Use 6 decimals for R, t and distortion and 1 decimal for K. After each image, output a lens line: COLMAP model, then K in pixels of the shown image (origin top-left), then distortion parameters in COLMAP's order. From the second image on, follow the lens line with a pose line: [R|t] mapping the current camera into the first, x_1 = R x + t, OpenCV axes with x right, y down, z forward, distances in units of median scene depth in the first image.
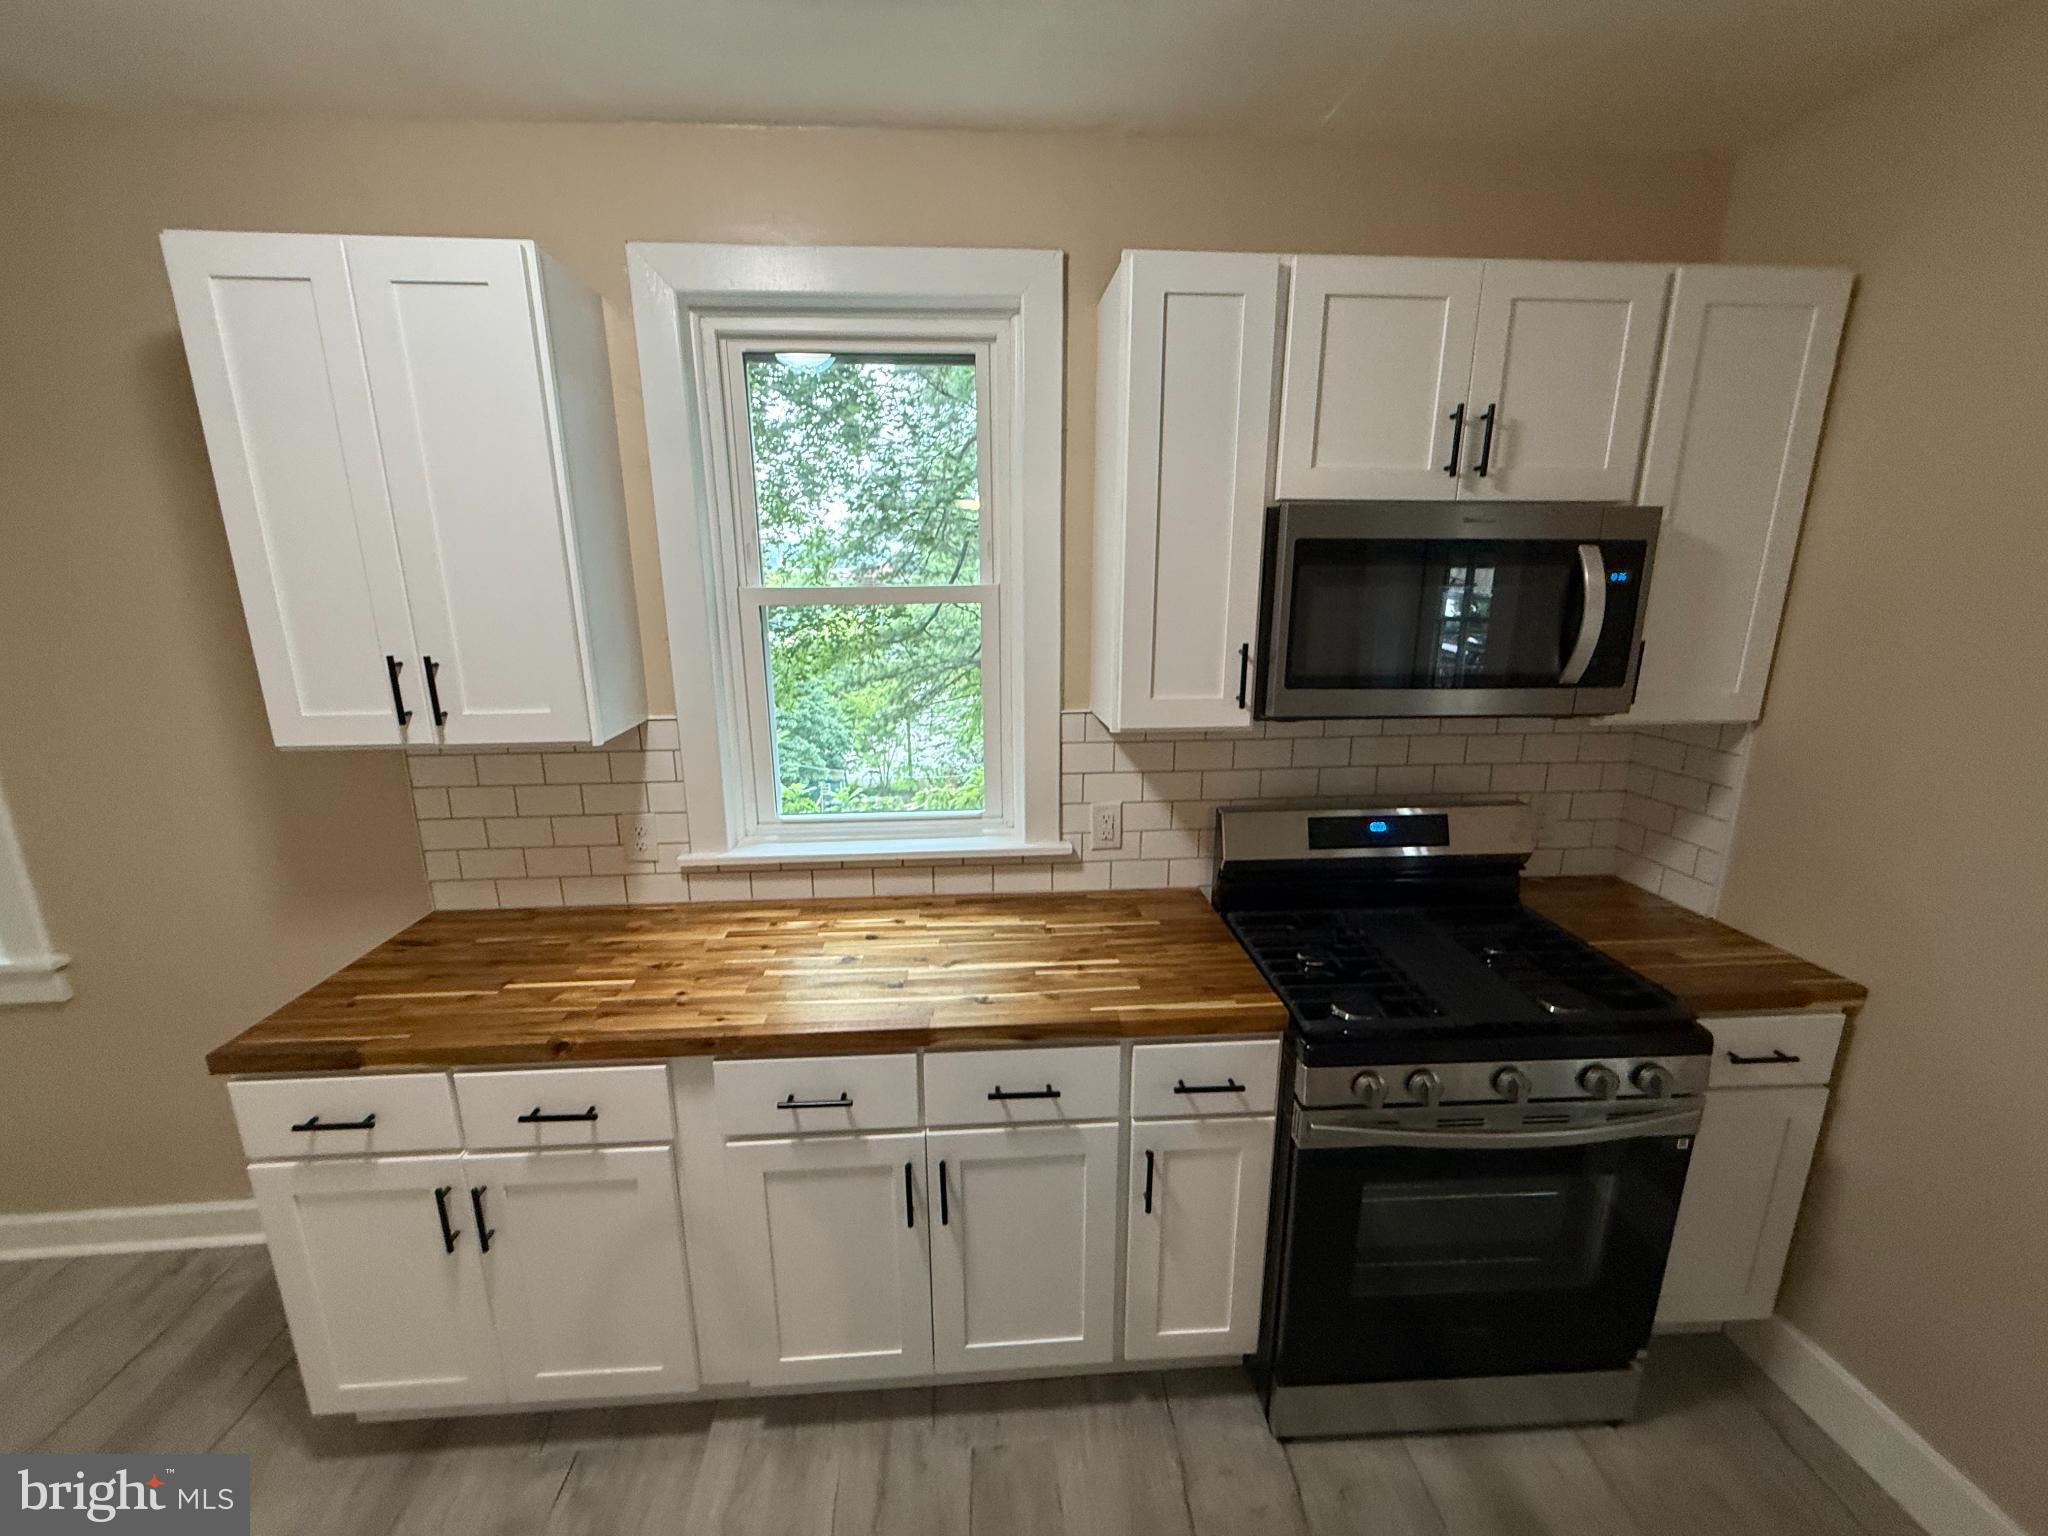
lens RADIAL K [[817.4, 0, 1015.2], [0, 817.4, 775.4], [0, 0, 1]] dist [-0.004407, -0.000082]
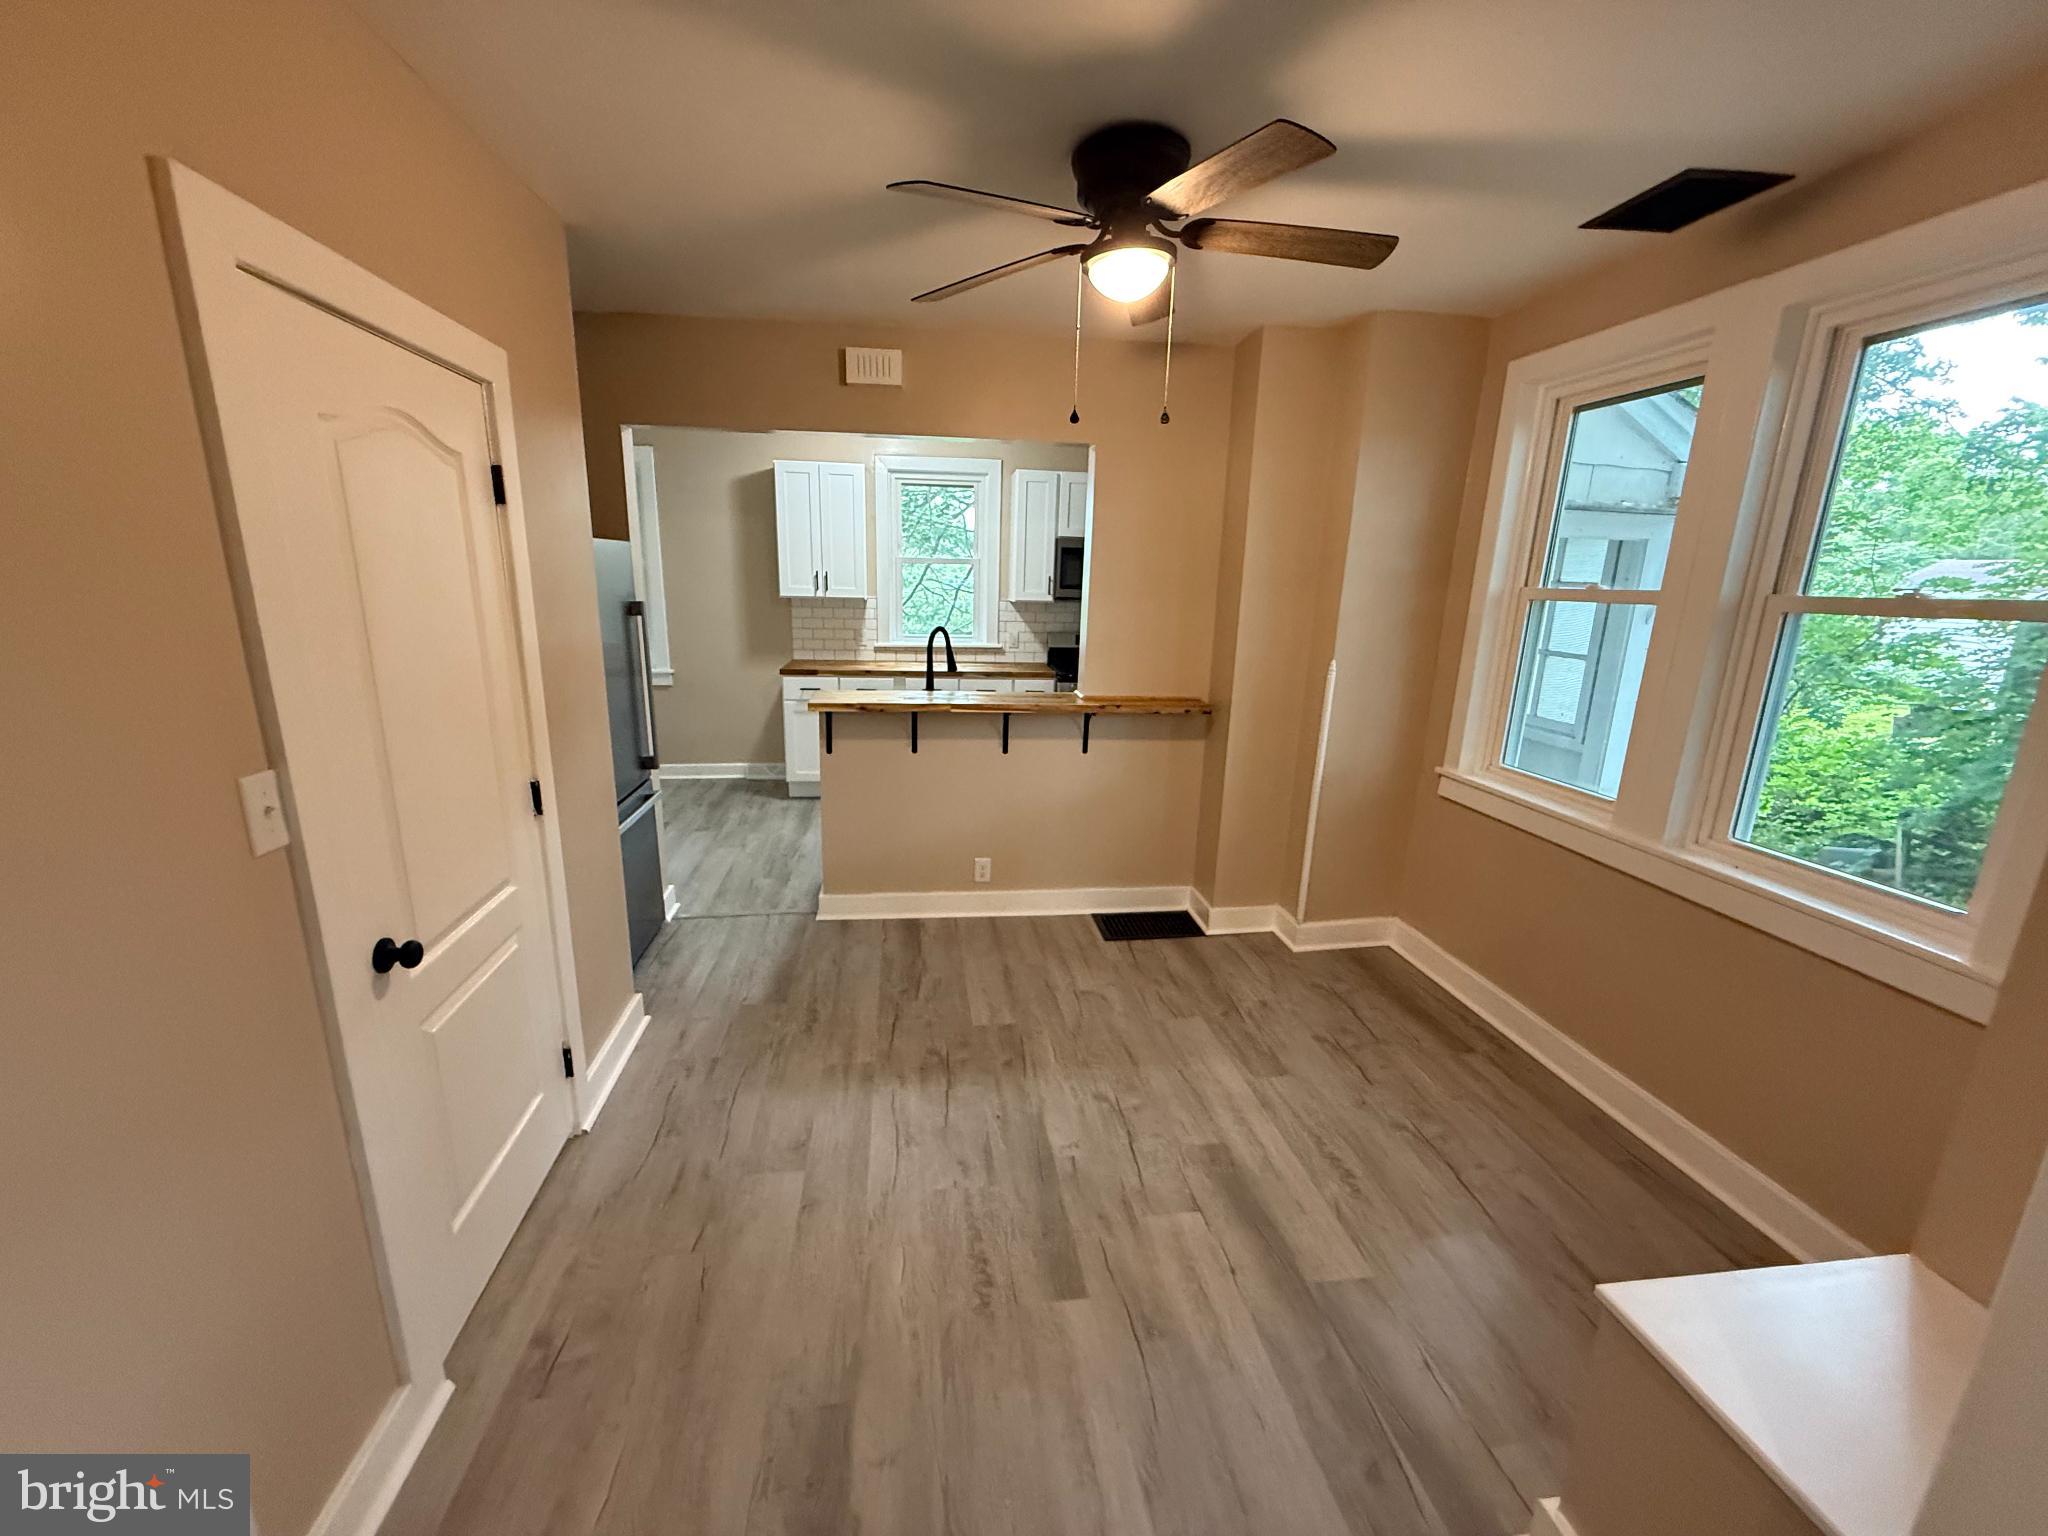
lens RADIAL K [[817.4, 0, 1008.7], [0, 817.4, 778.4], [0, 0, 1]] dist [-0.004407, -0.000082]
pose [[0.998631, 0.018710, 0.048857, -0.051985], [-0.019157, 0.999779, 0.008689, 0.669369], [-0.048684, -0.009613, 0.998768, -2.477448]]
